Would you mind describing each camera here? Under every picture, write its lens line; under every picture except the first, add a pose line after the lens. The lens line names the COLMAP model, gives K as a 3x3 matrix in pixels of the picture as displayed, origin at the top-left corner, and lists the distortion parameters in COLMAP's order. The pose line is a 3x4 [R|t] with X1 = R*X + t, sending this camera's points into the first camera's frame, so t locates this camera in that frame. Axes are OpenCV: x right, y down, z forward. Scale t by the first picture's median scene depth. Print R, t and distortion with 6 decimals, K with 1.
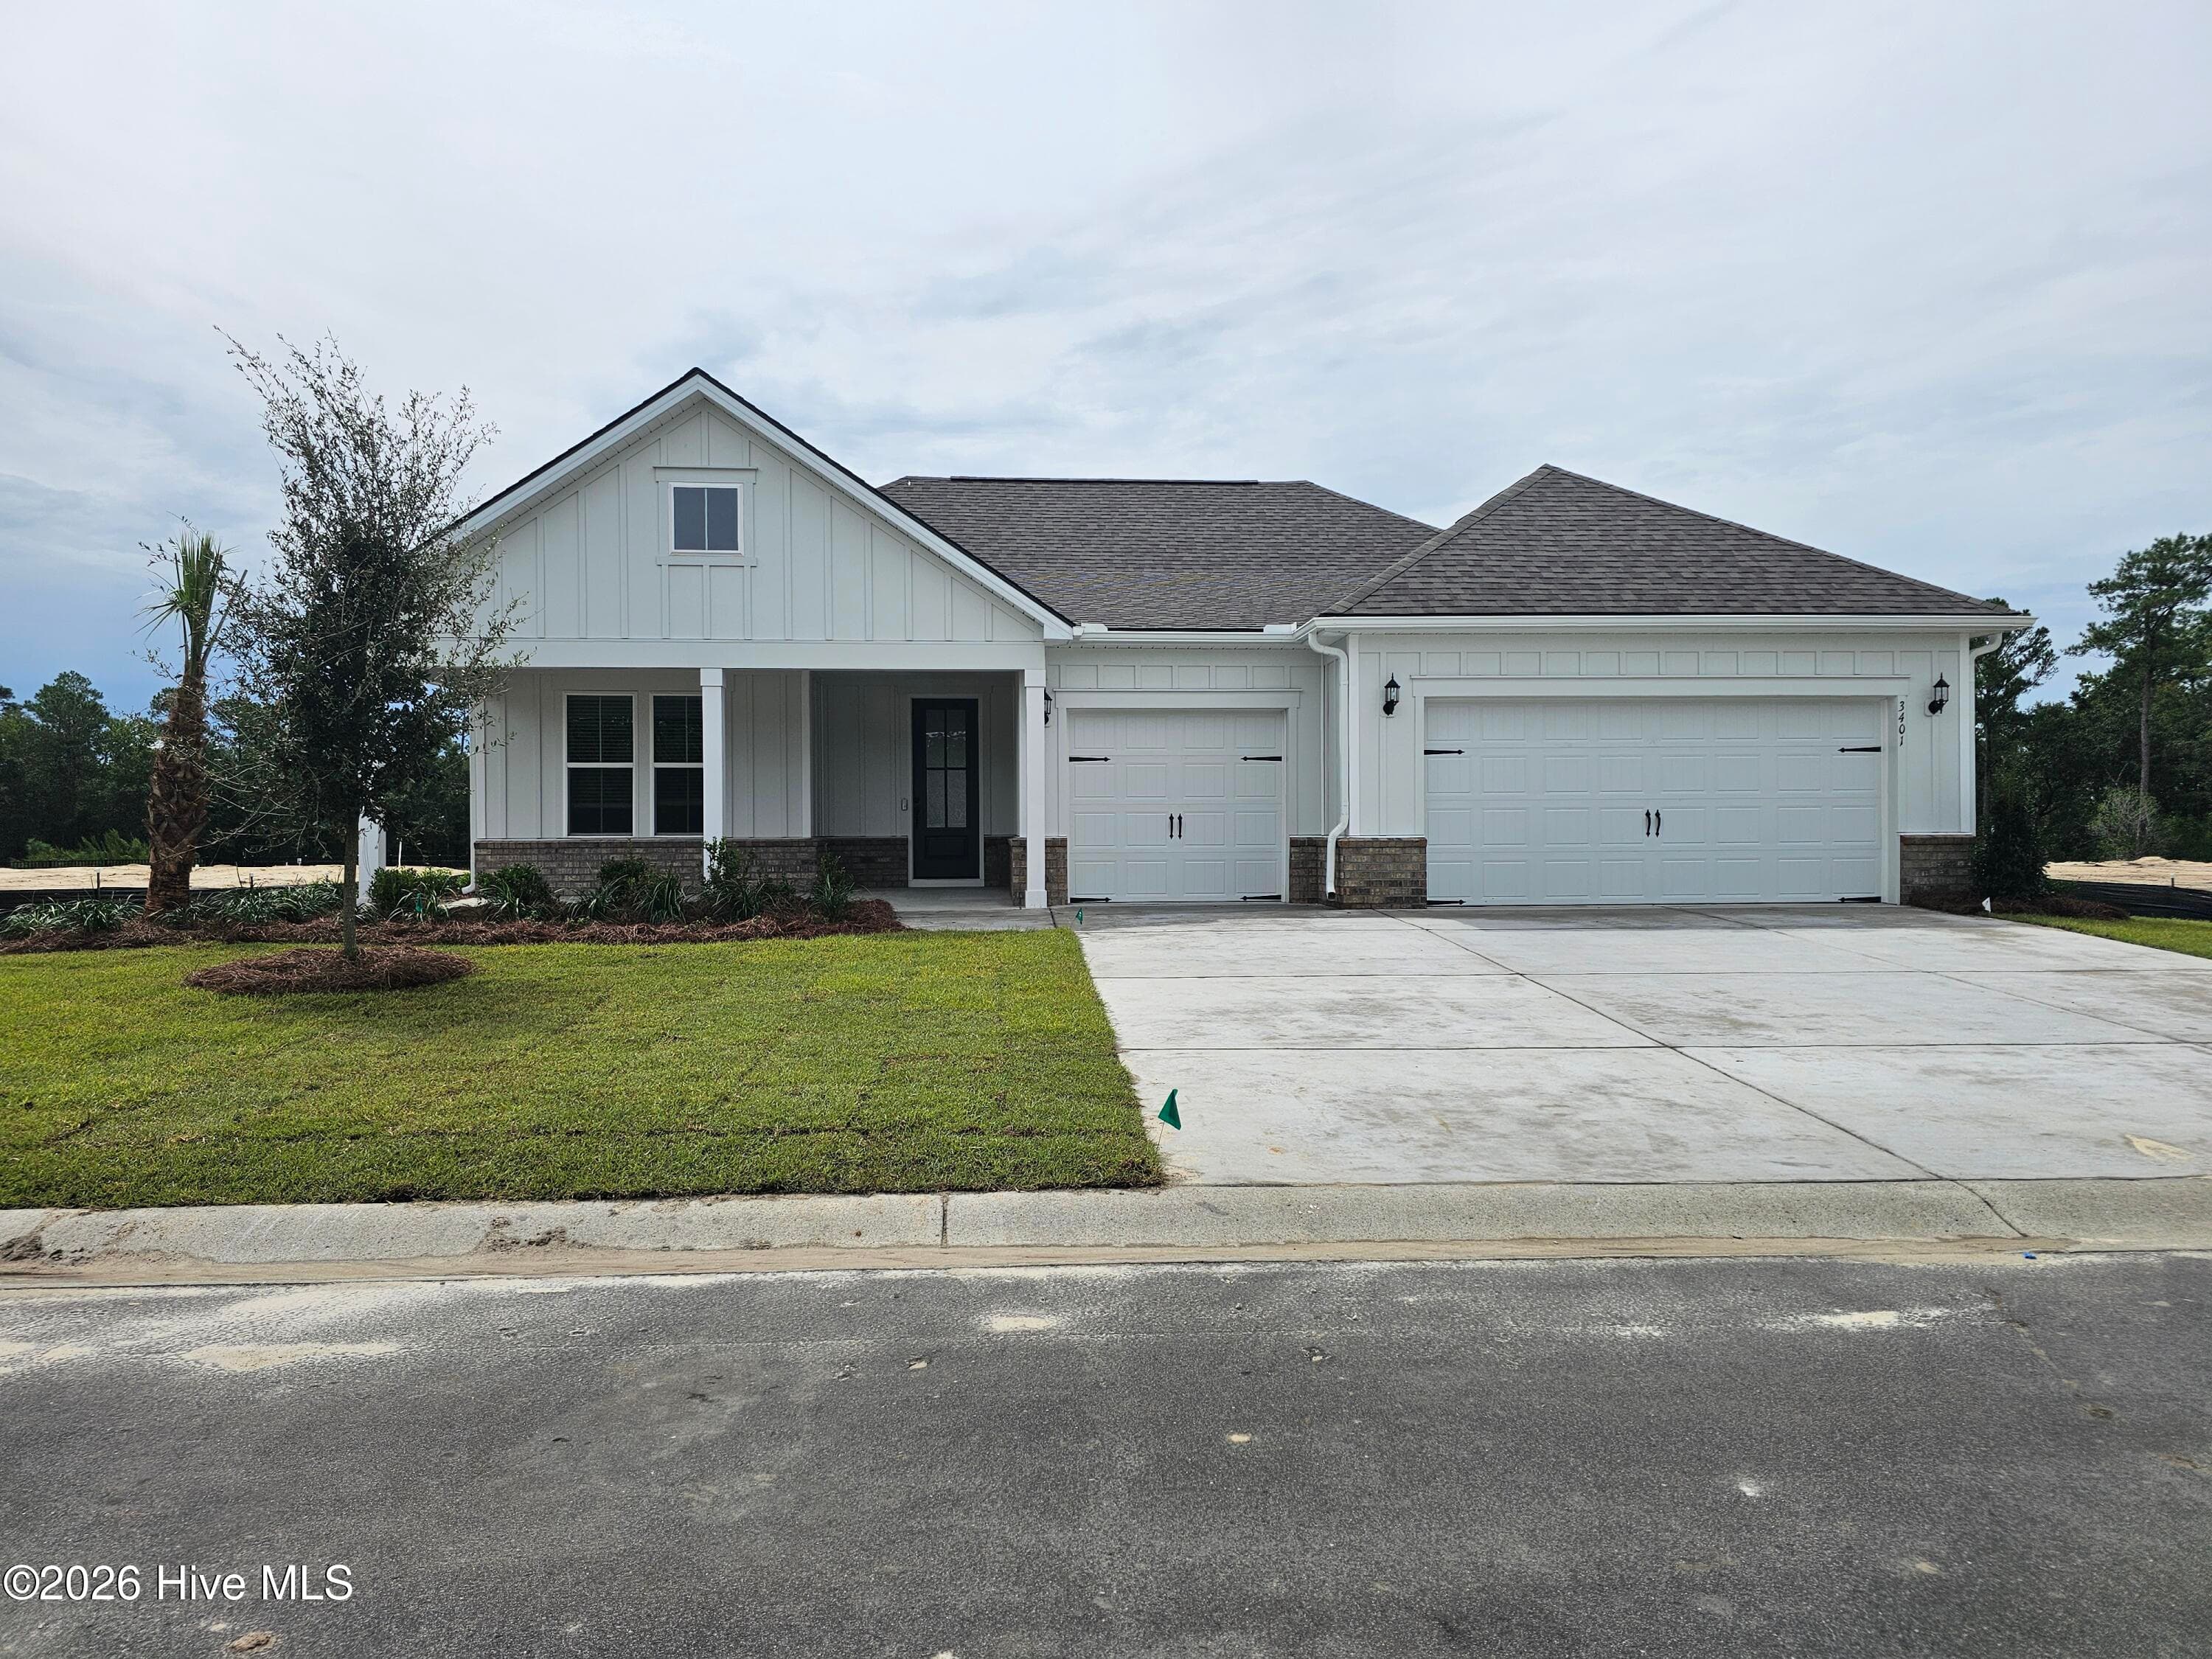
lens RADIAL K [[1489.0, 0, 1106.0], [0, 1489.0, 829.5], [0, 0, 1]] dist [0.048741, -0.039049]
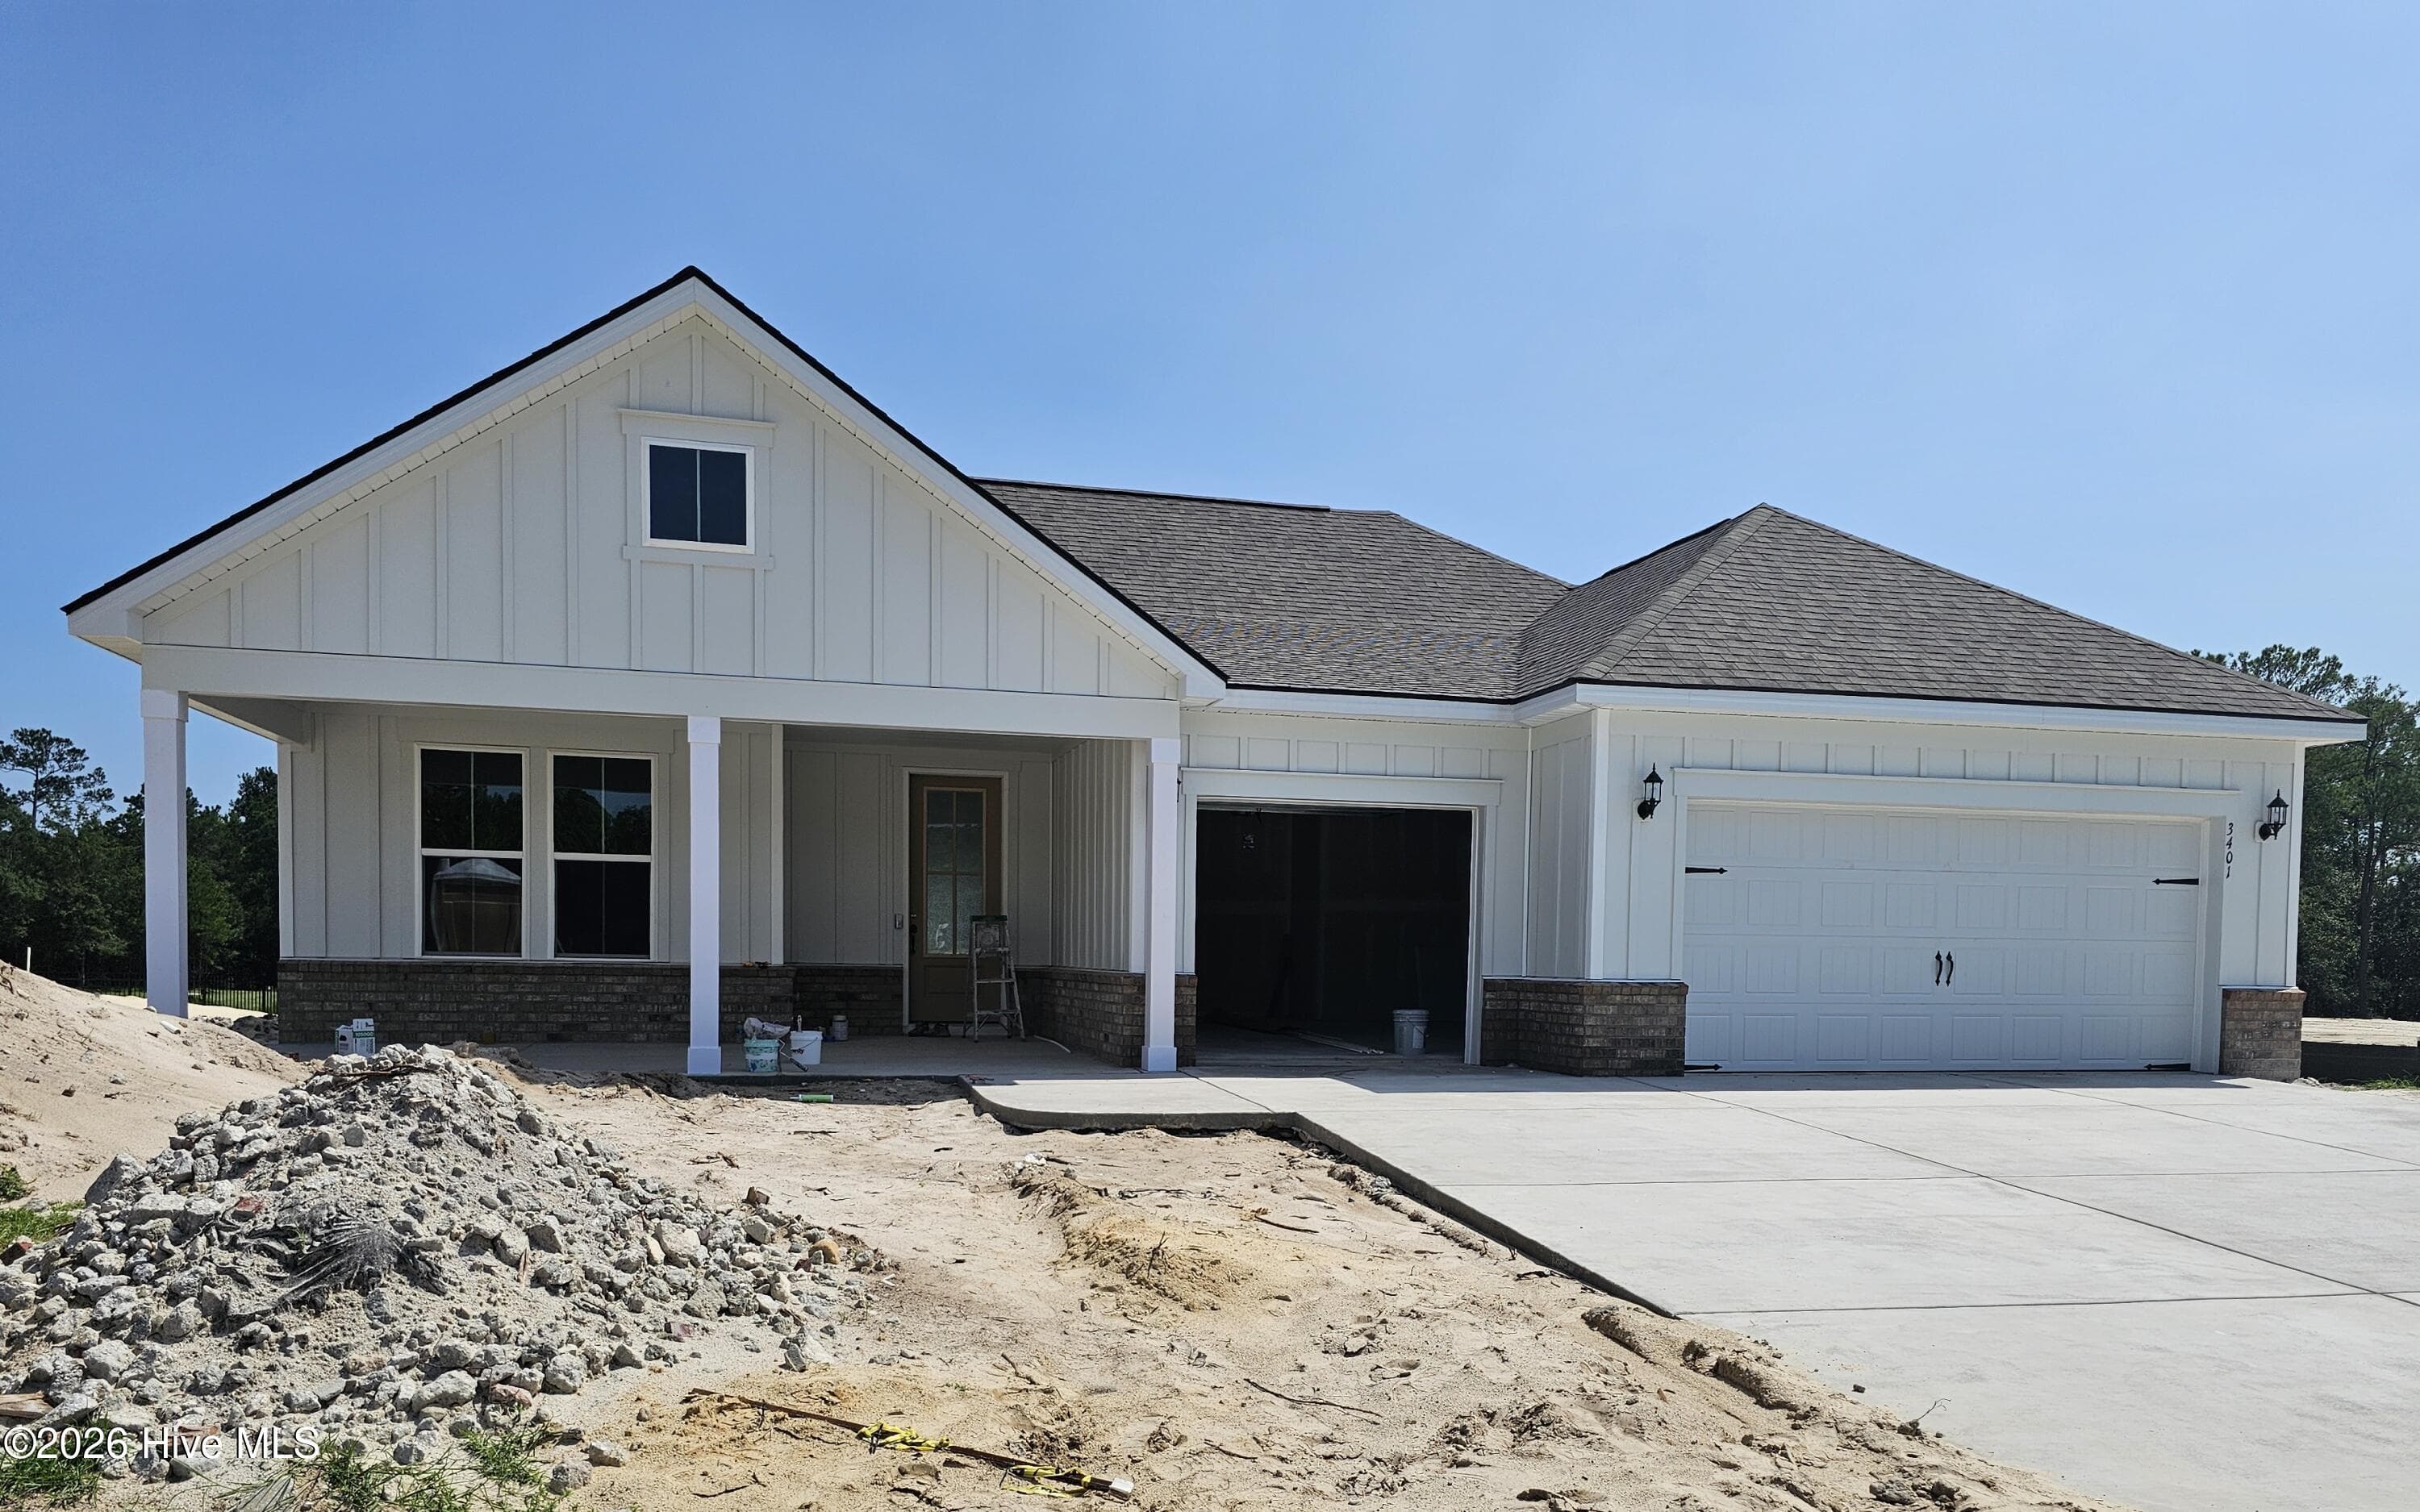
lens RADIAL K [[1787.6, 0, 1209.5], [0, 1787.6, 1022.7], [0, 0, 1]] dist [0.036964, 0.001764]
pose [[0.982180, 0.012671, 0.187514, -0.183098], [-0.019892, 0.999129, 0.036680, -0.002655], [-0.186886, -0.039757, 0.981577, 0.139934]]
